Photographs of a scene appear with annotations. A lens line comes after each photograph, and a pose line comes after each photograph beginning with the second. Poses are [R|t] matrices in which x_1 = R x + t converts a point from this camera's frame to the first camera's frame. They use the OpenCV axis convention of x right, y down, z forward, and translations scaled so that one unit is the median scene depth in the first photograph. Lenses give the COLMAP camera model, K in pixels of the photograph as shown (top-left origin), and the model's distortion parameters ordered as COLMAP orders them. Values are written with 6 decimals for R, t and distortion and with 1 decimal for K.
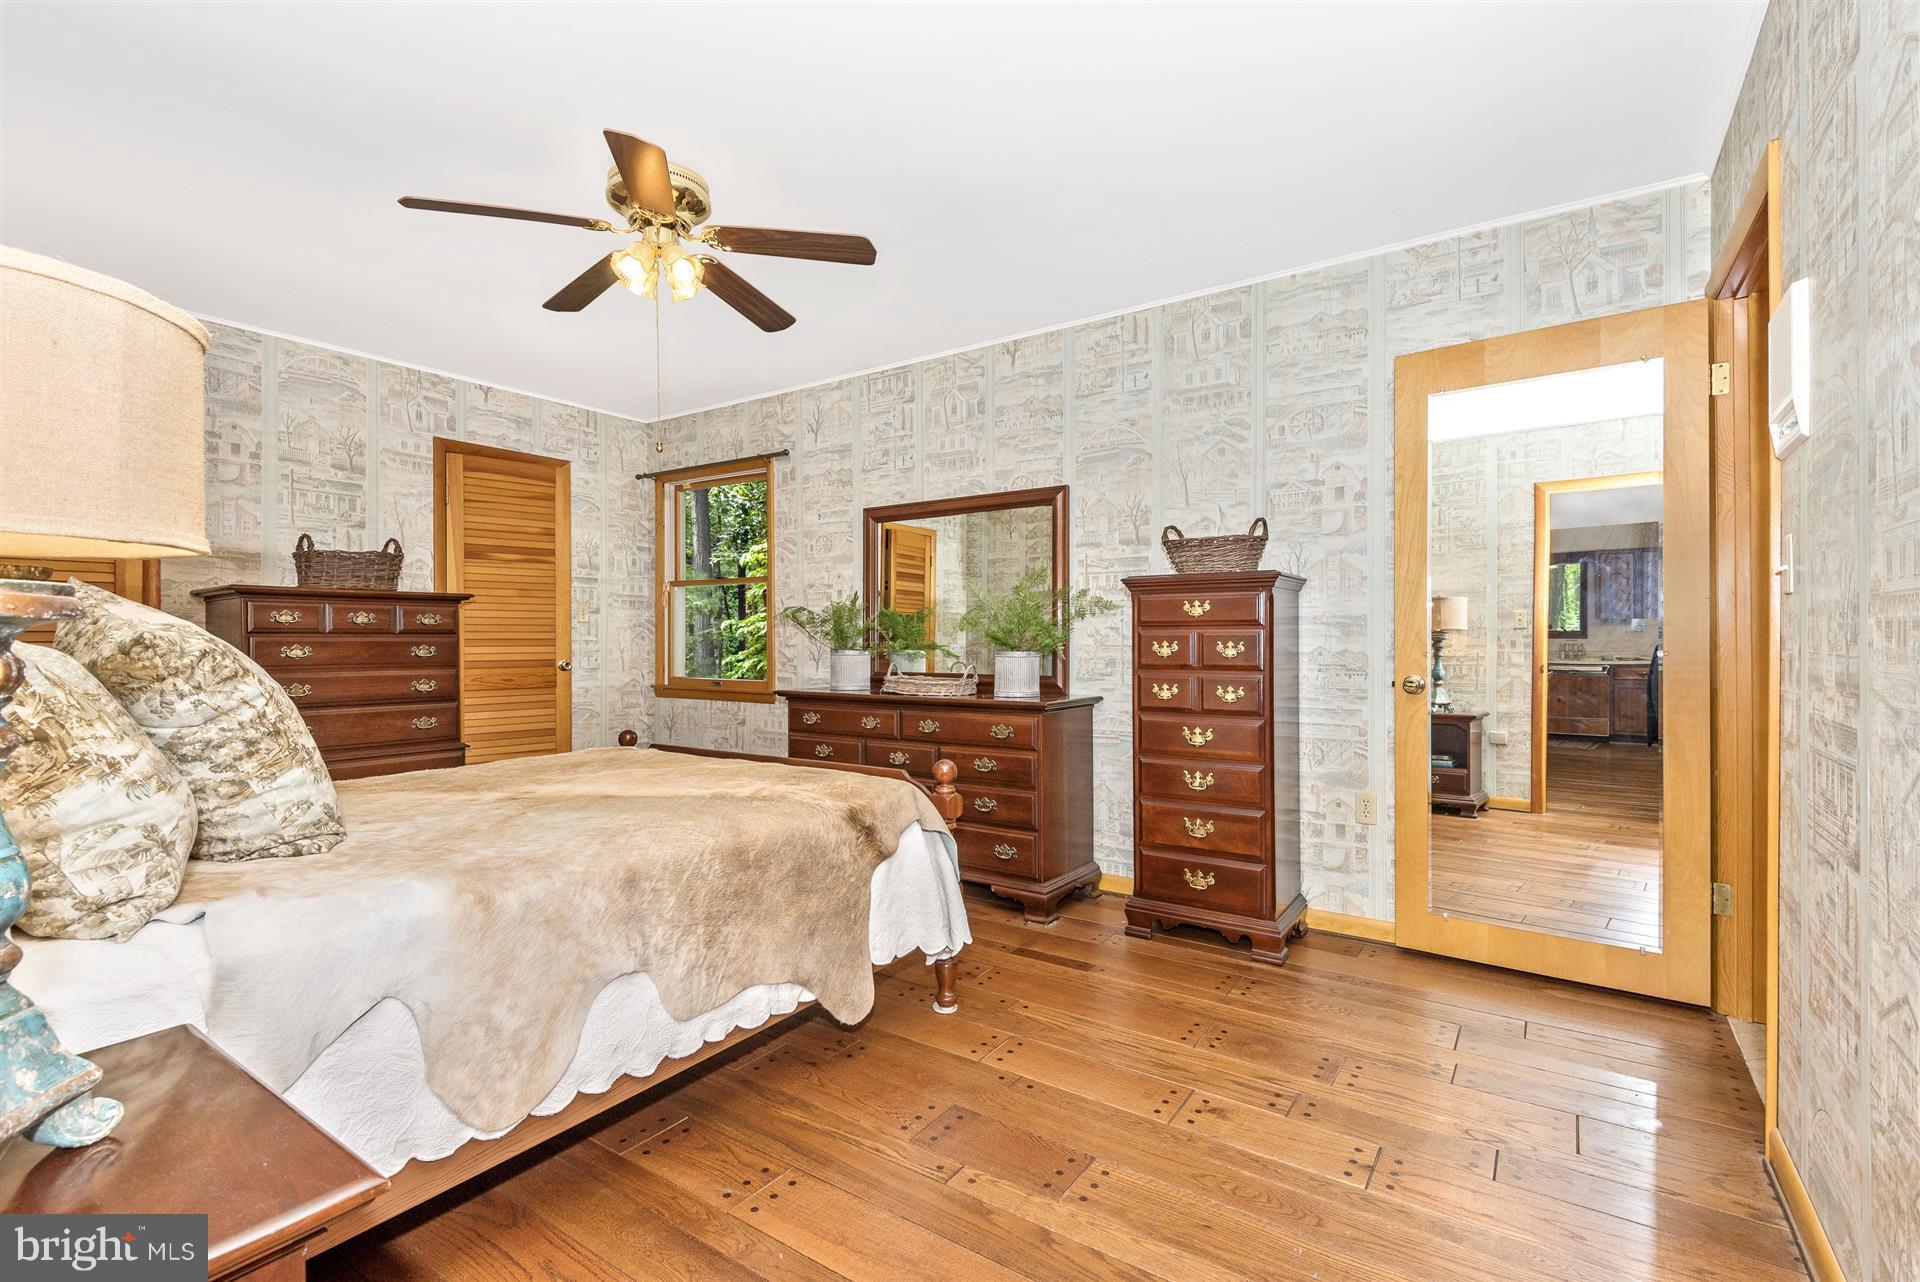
lens RADIAL K [[876.4, 0, 959.6], [0, 876.4, 627.6], [0, 0, 1]] dist [0.025660, -0.012772]
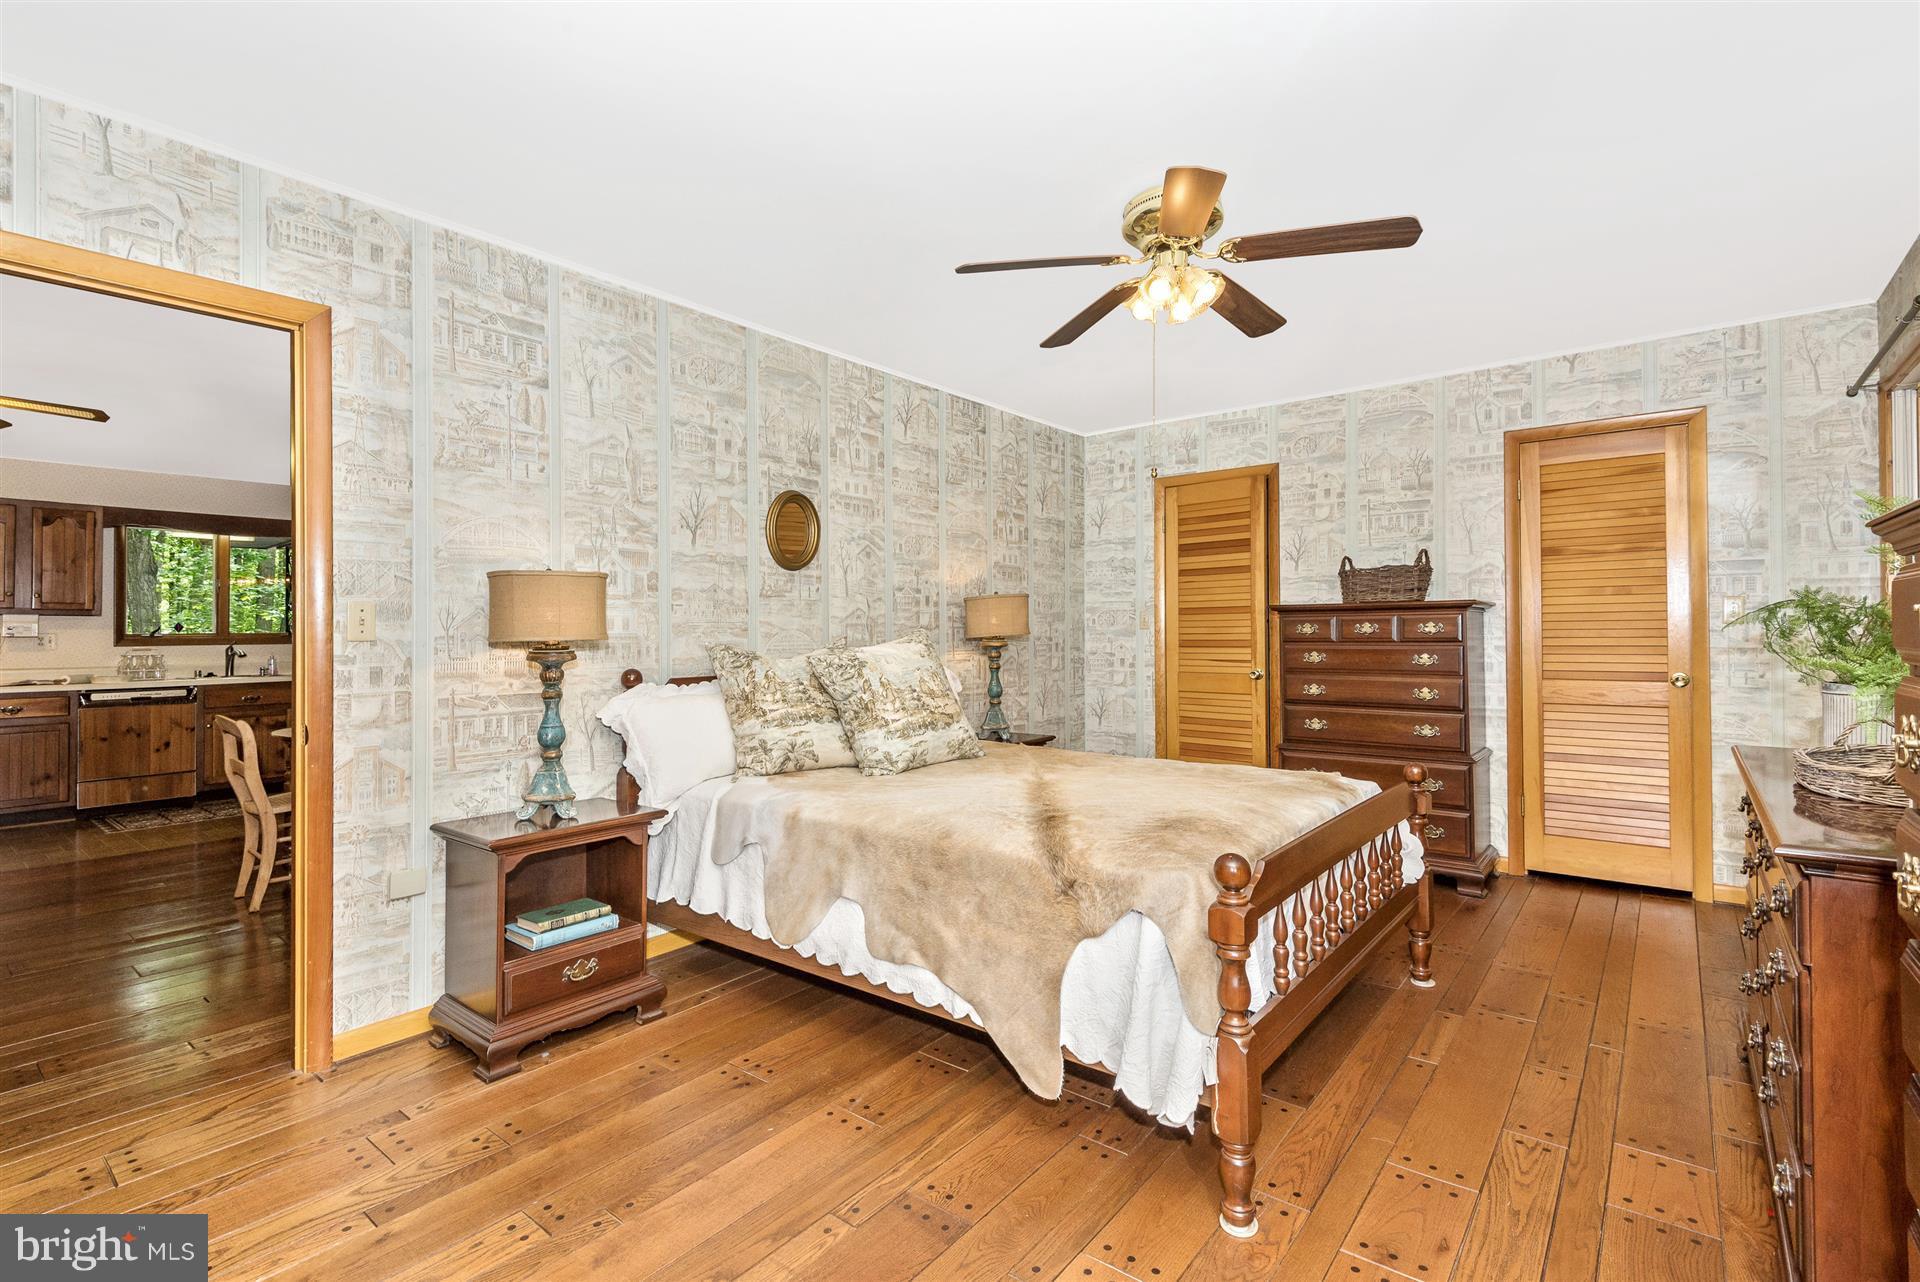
lens RADIAL K [[876.4, 0, 959.5], [0, 876.4, 617.5], [0, 0, 1]] dist [0.025660, -0.012772]
pose [[-0.085133, -0.010056, -0.996319, 0.447105], [0.021404, 0.999700, -0.011919, -0.020961], [0.996140, -0.022340, -0.084892, 0.559140]]
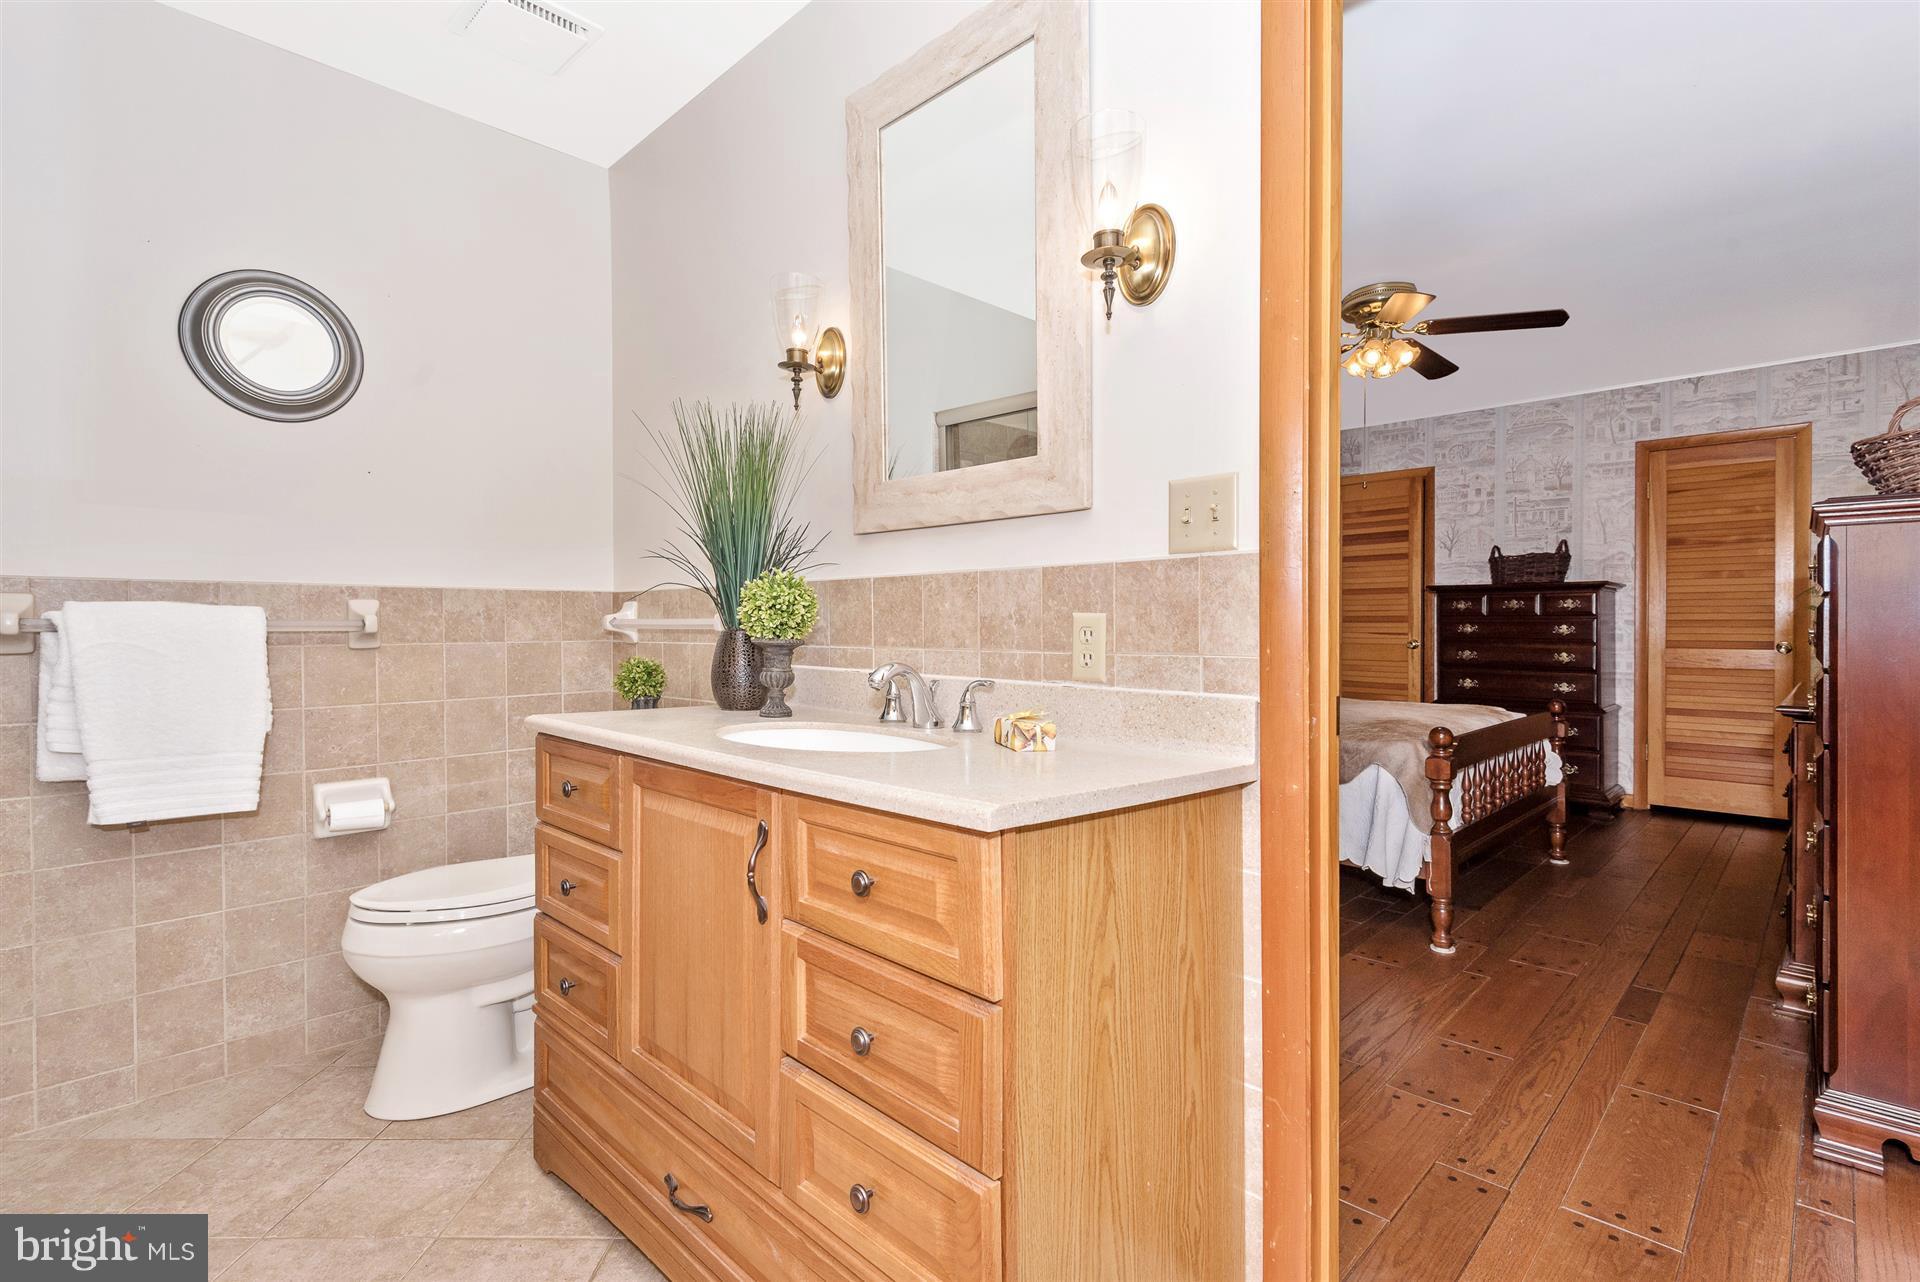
lens RADIAL K [[876.4, 0, 984.9], [0, 876.4, 615.5], [0, 0, 1]] dist [0.025660, -0.012772]
pose [[-0.173617, -0.001963, -0.984811, 0.756705], [0.010979, 0.999932, -0.003929, 0.002352], [0.984752, -0.011495, -0.173583, 0.419785]]
